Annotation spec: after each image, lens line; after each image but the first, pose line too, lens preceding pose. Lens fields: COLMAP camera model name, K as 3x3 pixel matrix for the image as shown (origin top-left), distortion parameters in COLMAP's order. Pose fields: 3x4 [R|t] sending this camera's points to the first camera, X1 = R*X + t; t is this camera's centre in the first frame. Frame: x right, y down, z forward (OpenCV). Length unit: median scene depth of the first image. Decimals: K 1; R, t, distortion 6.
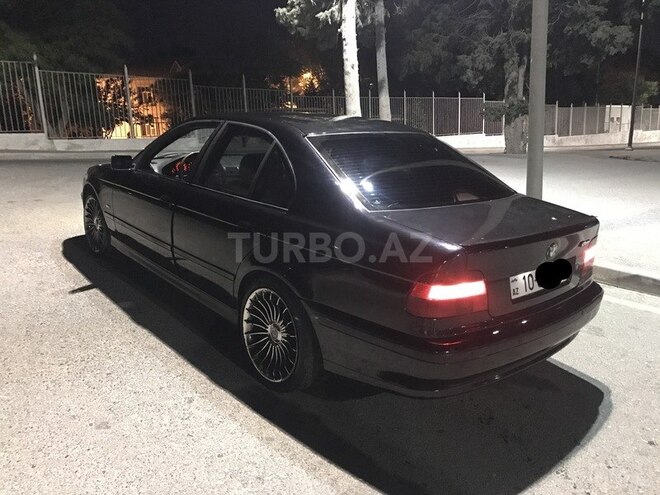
lens RADIAL K [[533.8, 0, 329.0], [0, 533.8, 246.9], [0, 0, 1]] dist [0.000723, 0.003262]
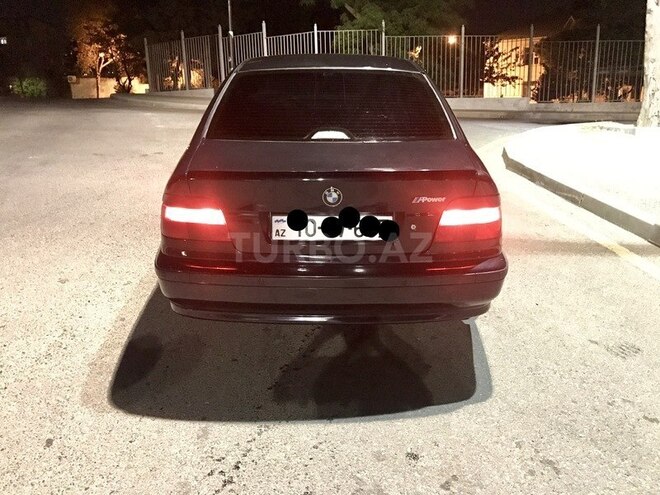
lens RADIAL K [[533.8, 0, 329.3], [0, 533.8, 249.3], [0, 0, 1]] dist [0.000723, 0.003262]
pose [[0.770728, 0.173717, -0.613026, 0.216180], [-0.131742, 0.984773, 0.113429, -0.001116], [0.623396, -0.006662, 0.781878, 0.071519]]
